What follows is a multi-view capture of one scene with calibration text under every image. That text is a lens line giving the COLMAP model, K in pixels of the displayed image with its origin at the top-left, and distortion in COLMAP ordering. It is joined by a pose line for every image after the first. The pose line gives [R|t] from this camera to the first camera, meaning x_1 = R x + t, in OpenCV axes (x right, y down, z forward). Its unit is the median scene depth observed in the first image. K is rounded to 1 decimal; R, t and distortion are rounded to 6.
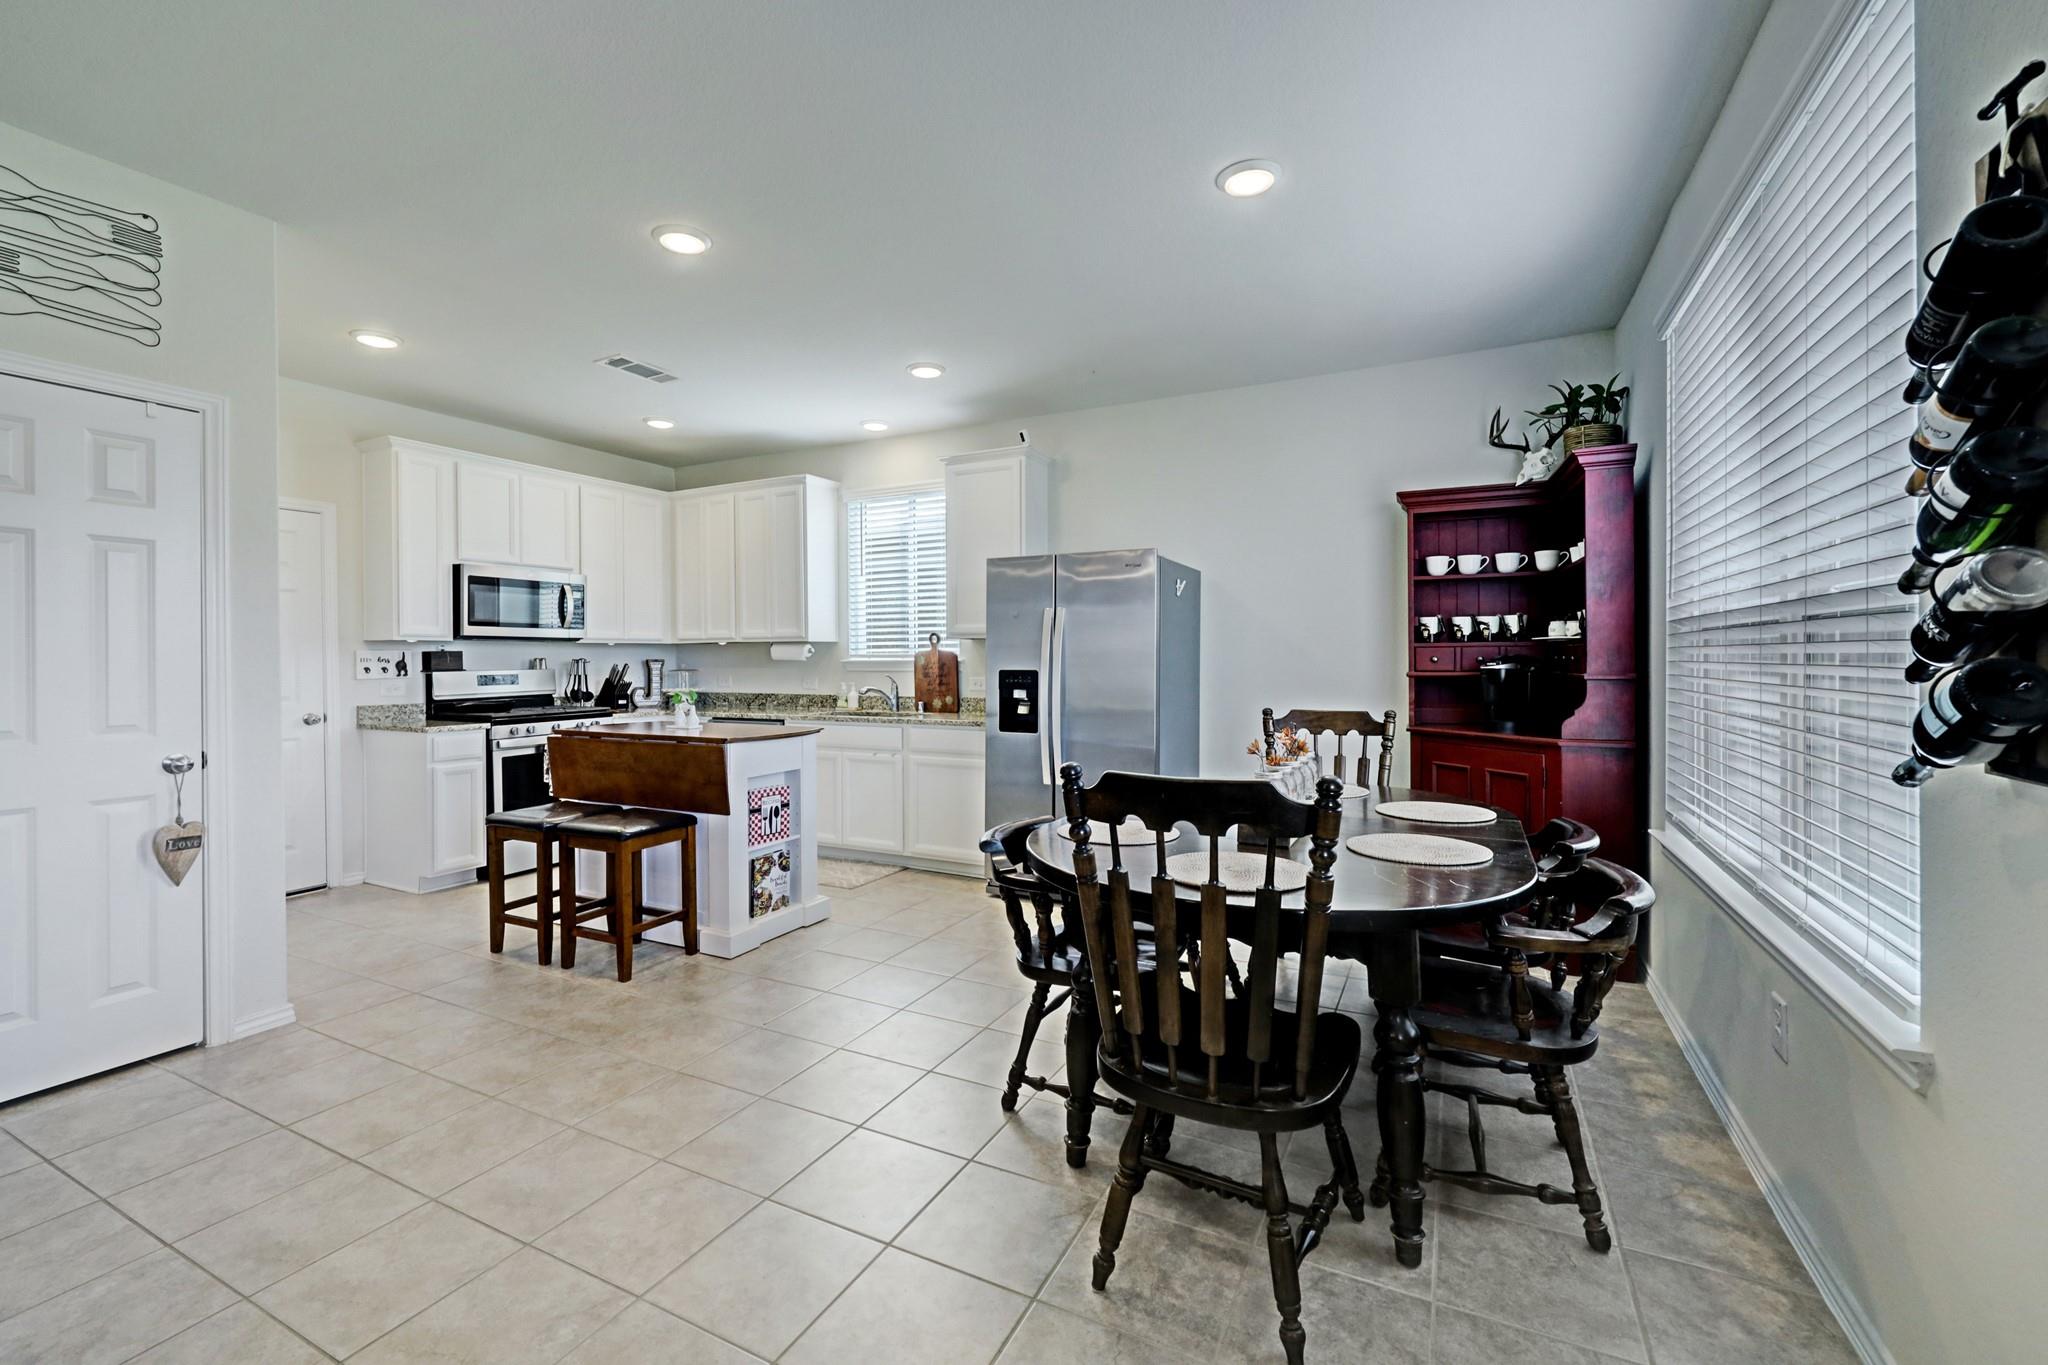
lens RADIAL K [[846.7, 0, 1085.3], [0, 846.7, 666.5], [0, 0, 1]] dist [-0.001066, 0.000070]
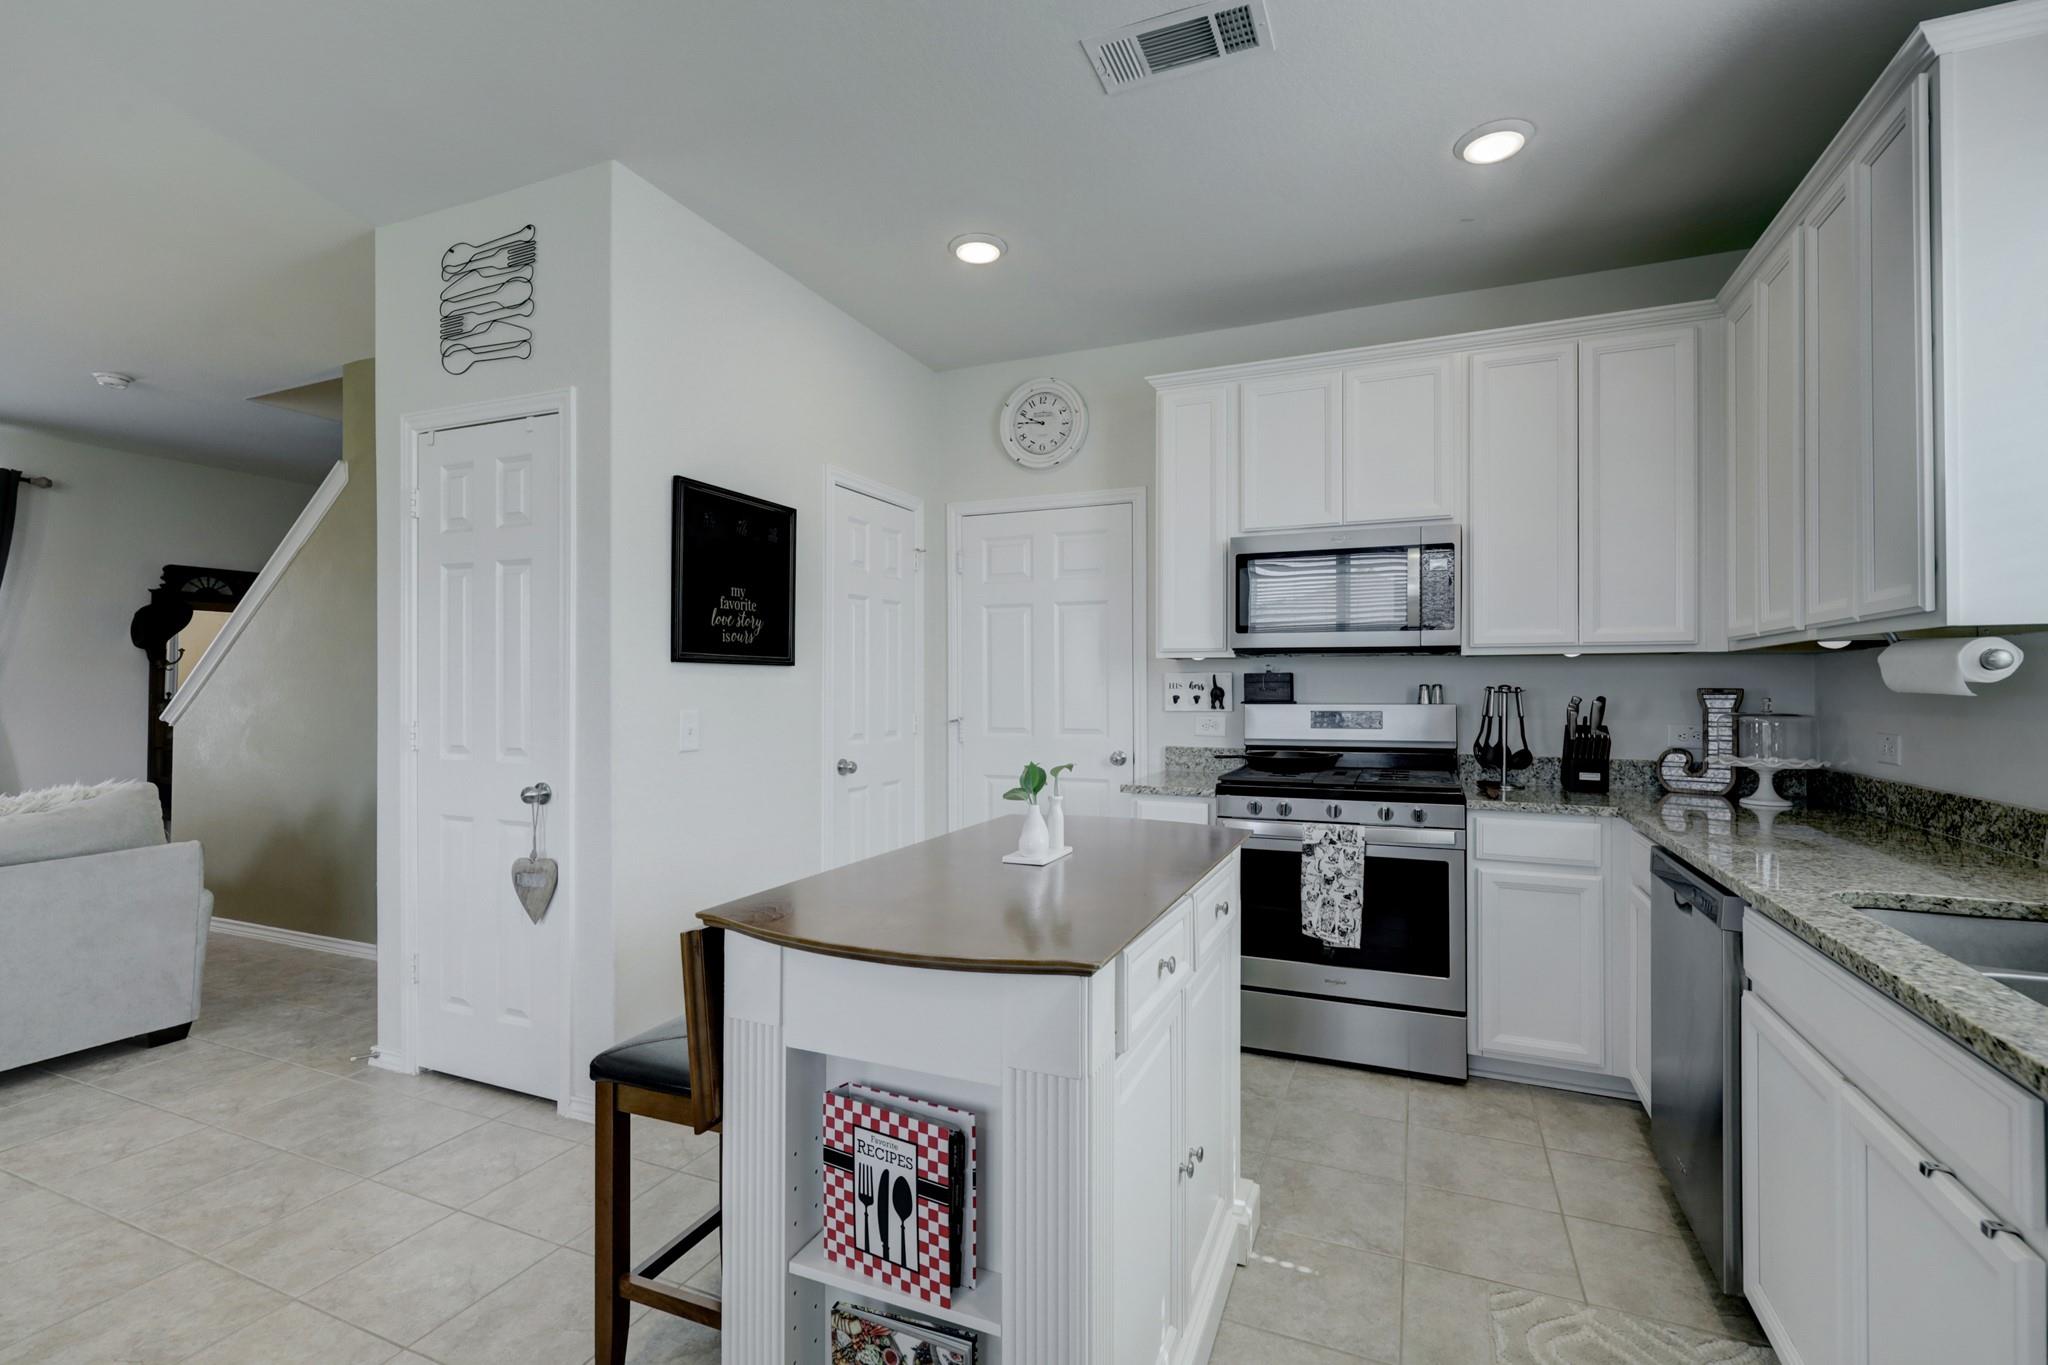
lens RADIAL K [[918.3, 0, 1061.4], [0, 918.3, 680.8], [0, 0, 1]] dist [-0.004464, 0.001725]
pose [[-0.000708, -0.000526, -1.000000, -0.031828], [-0.013011, 0.999915, -0.000517, -0.009684], [0.999915, 0.013010, -0.000715, 0.848606]]
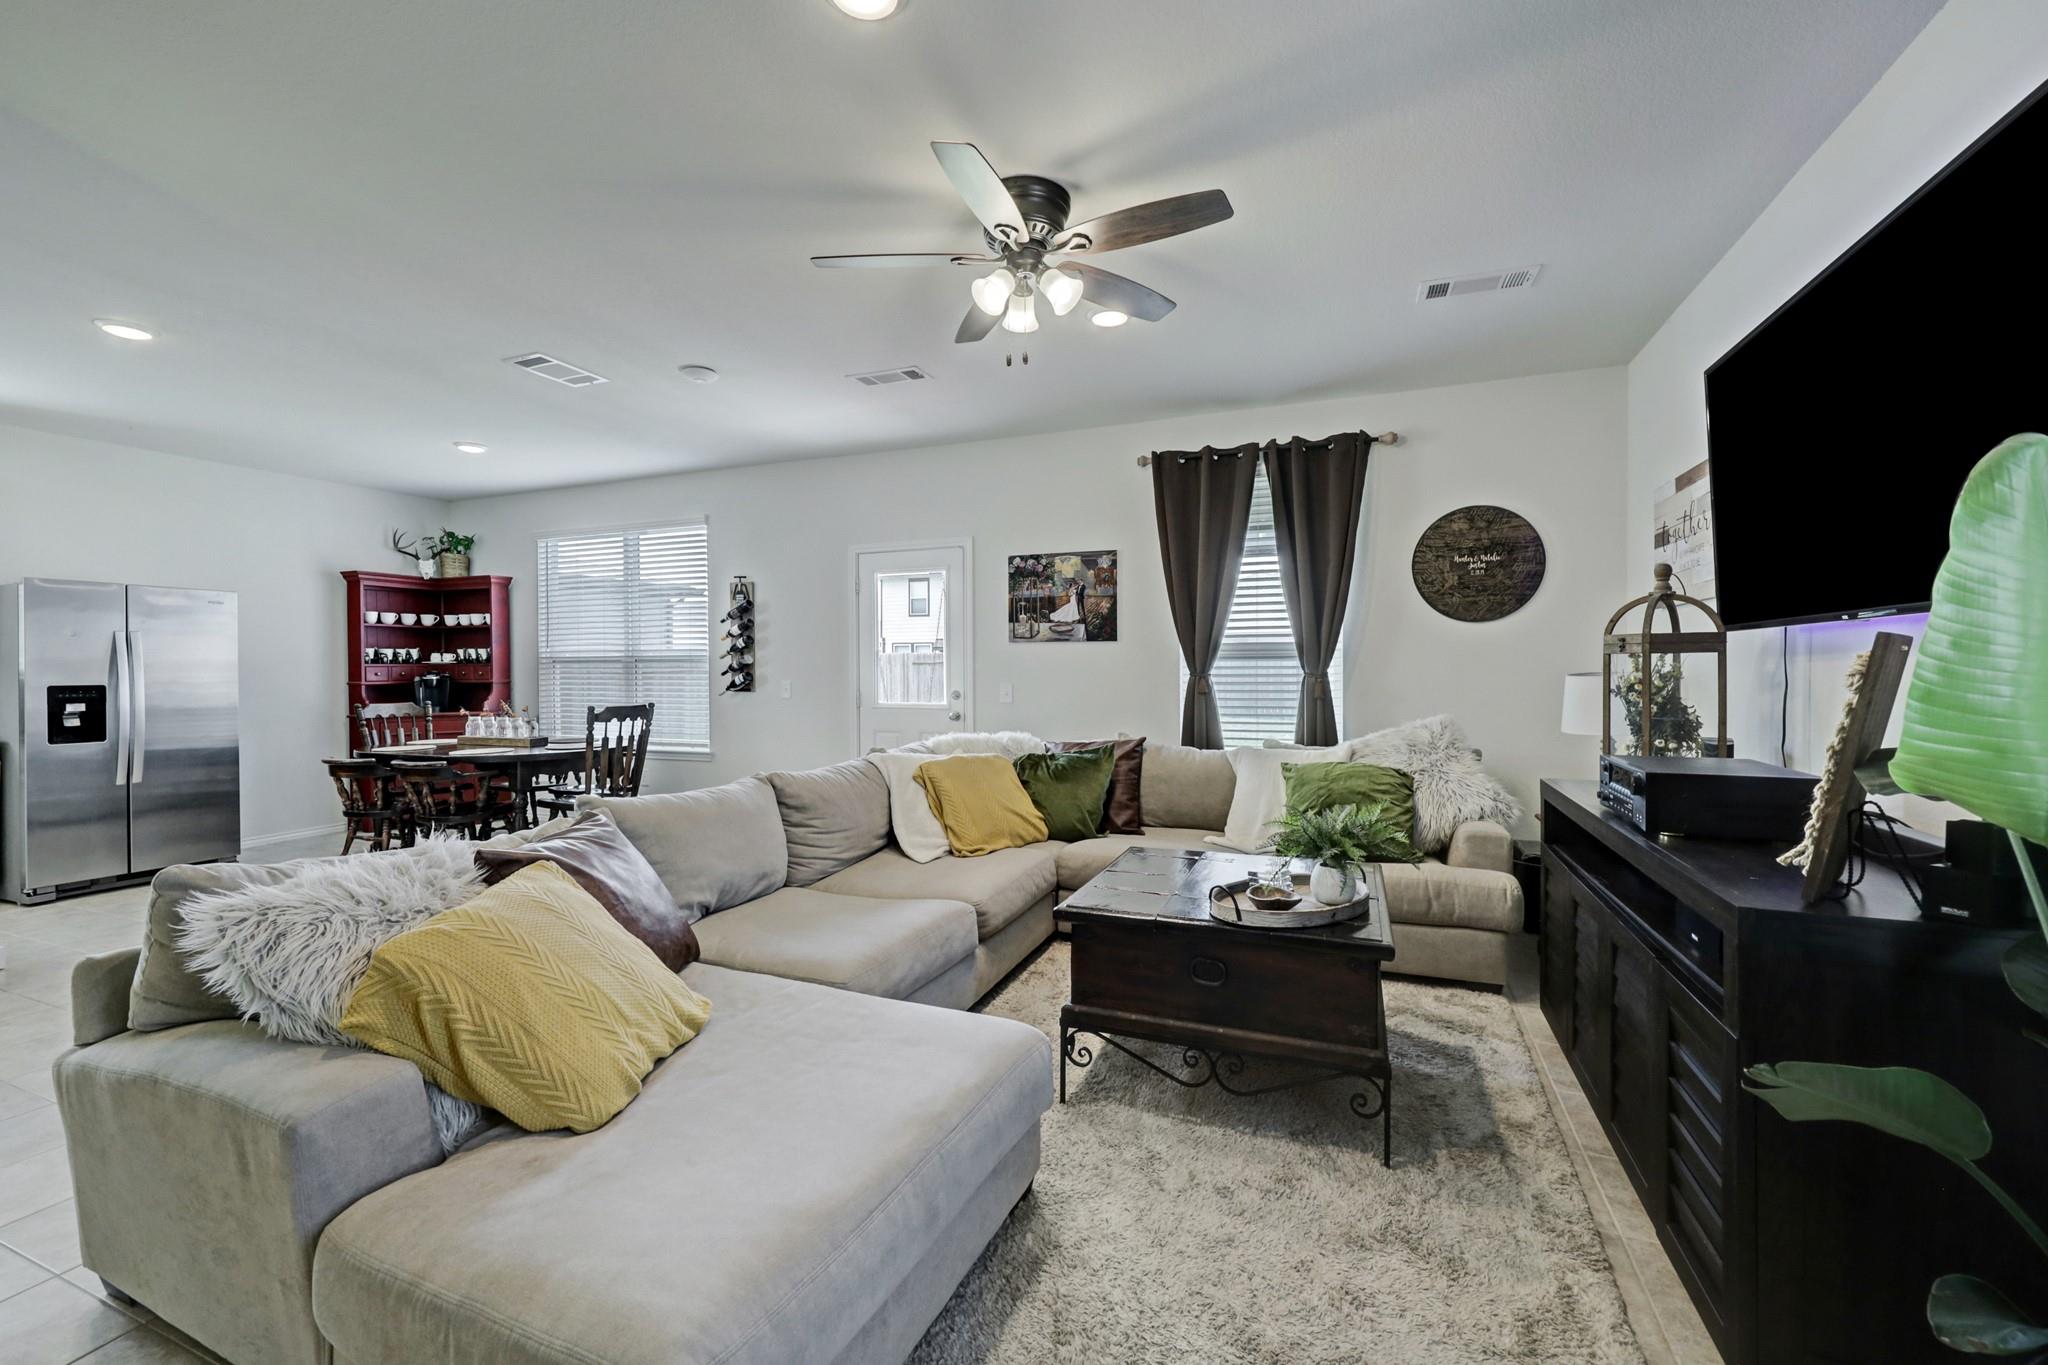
lens RADIAL K [[846.7, 0, 1003.2], [0, 846.7, 676.6], [0, 0, 1]] dist [-0.001066, 0.000070]
pose [[-0.027039, -0.006431, 0.999614, -1.125445], [0.016403, 0.999842, 0.006876, 0.003690], [-0.999500, 0.016583, -0.026930, -0.157878]]
